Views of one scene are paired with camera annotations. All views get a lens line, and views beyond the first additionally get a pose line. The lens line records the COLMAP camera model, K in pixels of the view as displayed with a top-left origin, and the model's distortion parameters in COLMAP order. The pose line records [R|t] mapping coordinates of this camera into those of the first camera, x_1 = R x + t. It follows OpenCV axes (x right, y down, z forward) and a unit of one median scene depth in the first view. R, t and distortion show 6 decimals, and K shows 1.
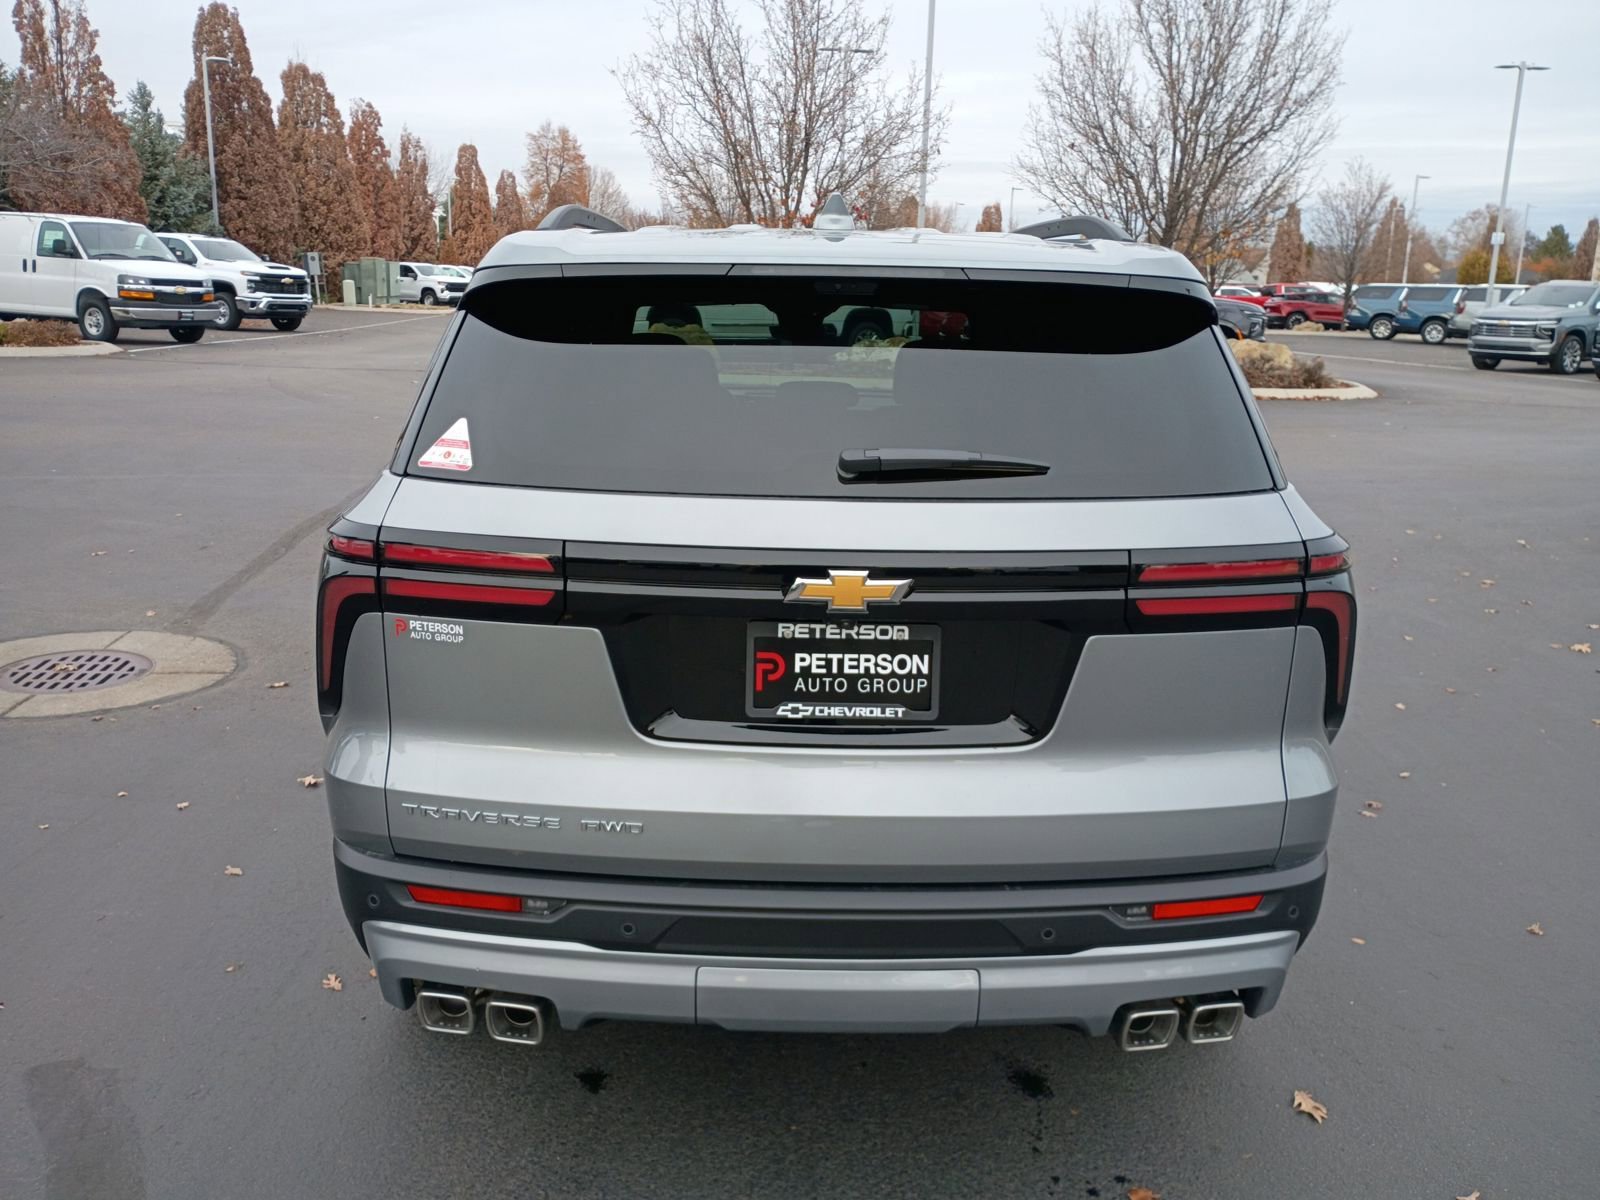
lens RADIAL K [[1355.4, 0, 743.6], [0, 1355.4, 605.8], [0, 0, 1]] dist [0.081487, -0.077334]
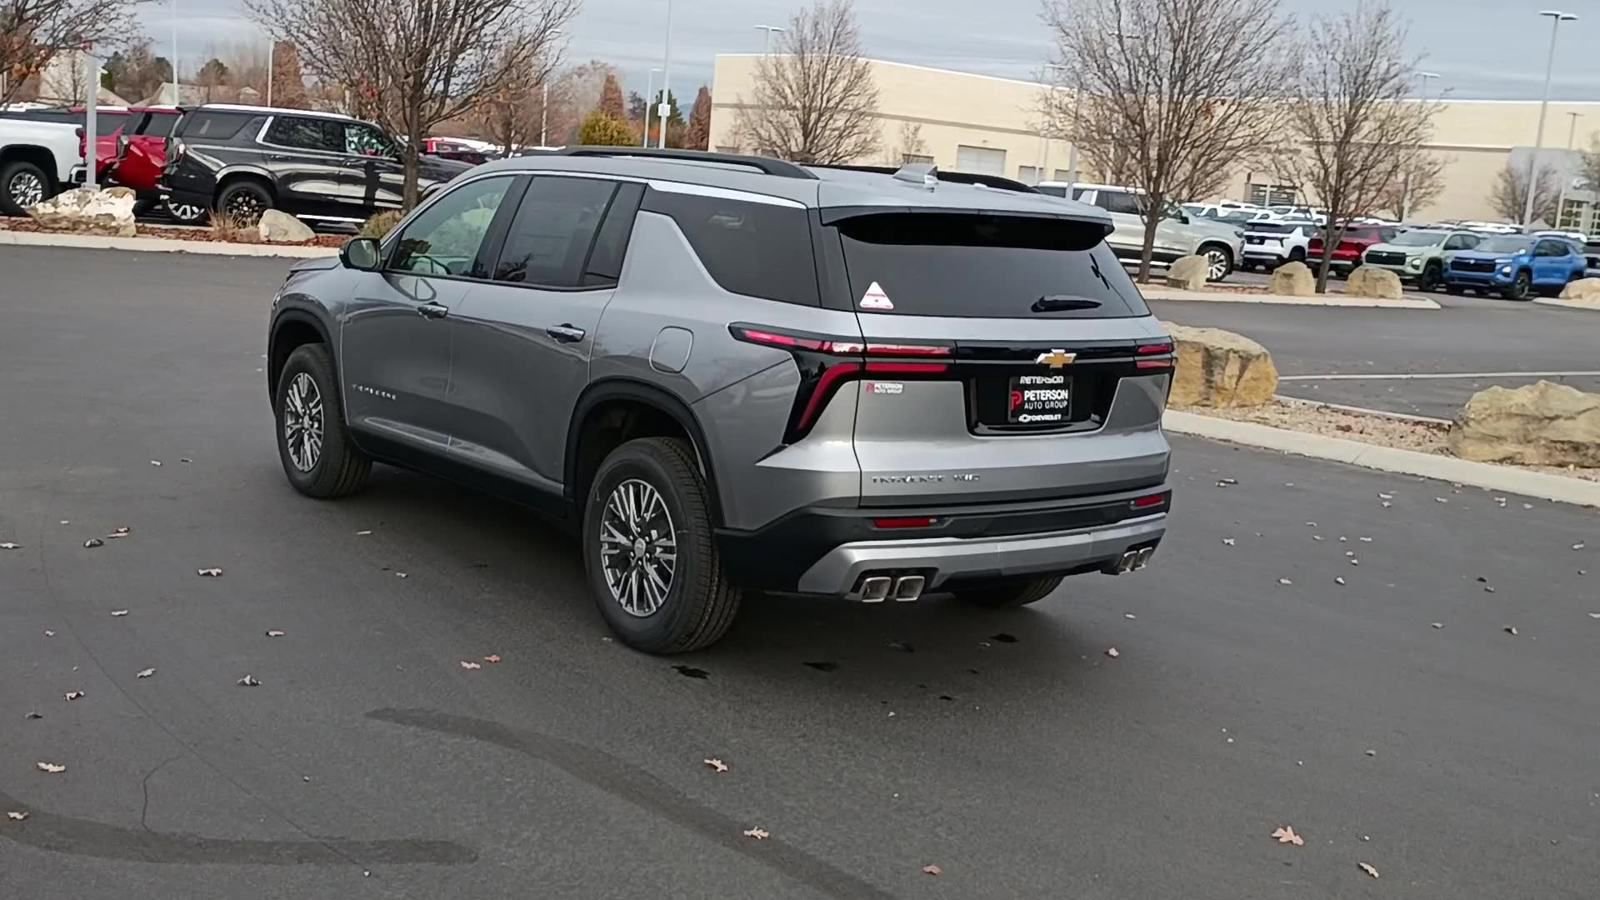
lens RADIAL K [[1707.5, 0, 826.4], [0, 1707.5, 449.6], [0, 0, 1]] dist [0.098465, -0.003388]
pose [[0.803421, -0.057658, 0.592613, -0.120007], [0.083504, 0.996375, -0.016267, 0.009559], [-0.589527, 0.062555, 0.805323, -0.064829]]
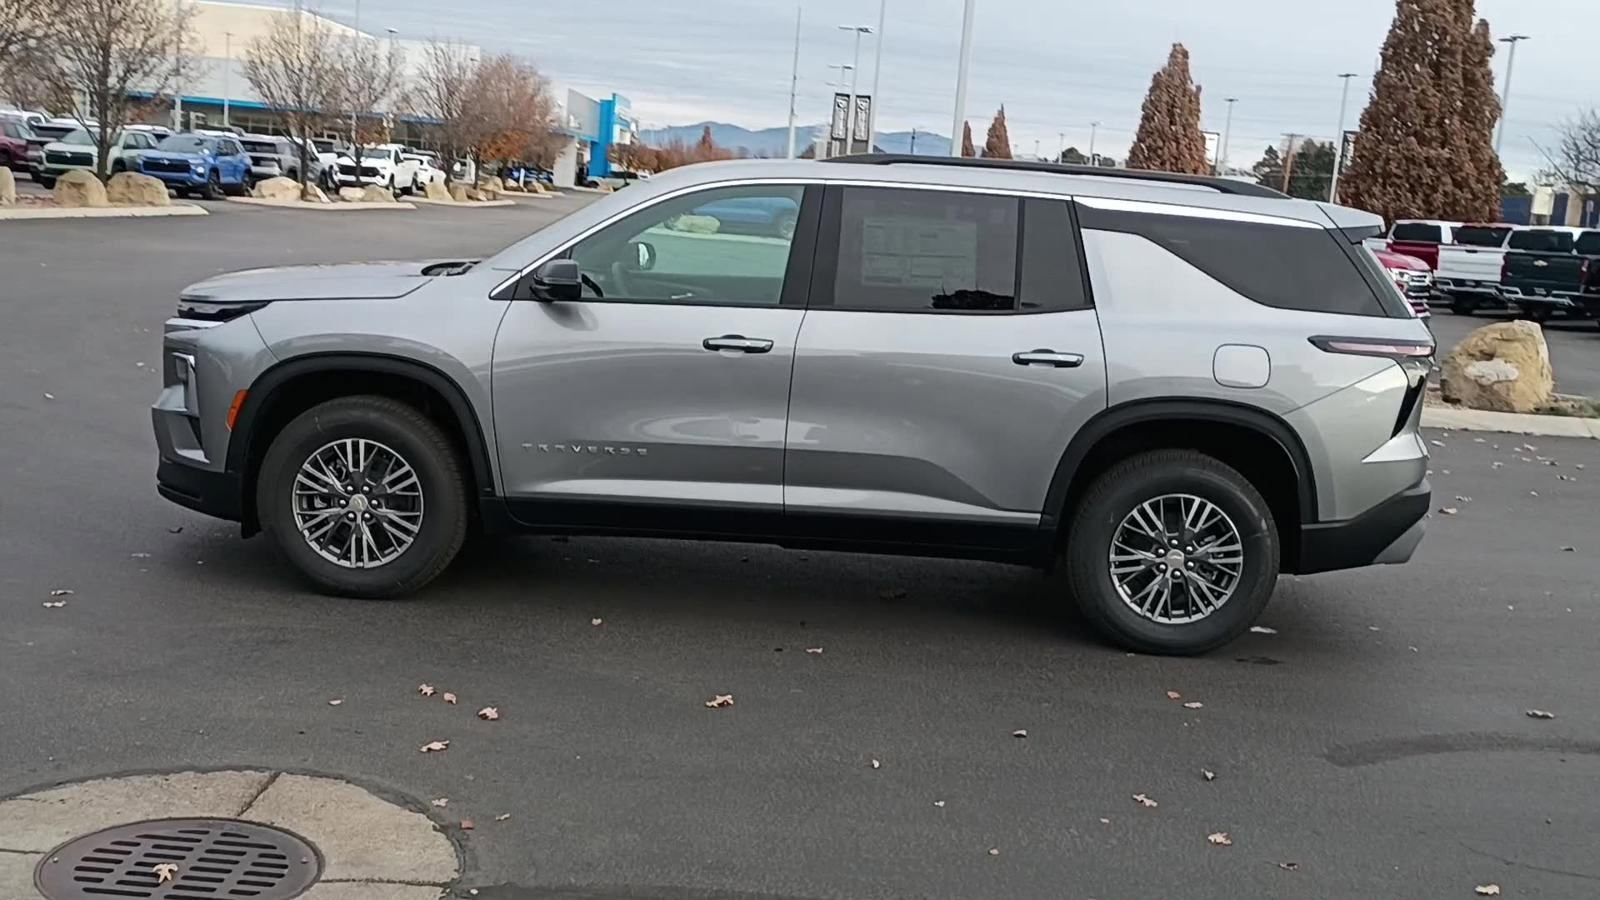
lens RADIAL K [[1746.0, 0, 800.0], [0, 1746.0, 450.0], [0, 0, 1]] dist [0.087463, -0.147684]
pose [[0.049339, -0.174010, 0.983507, -0.221868], [0.157700, 0.973712, 0.164366, -0.036081], [-0.986254, 0.146989, 0.075484, 0.124761]]
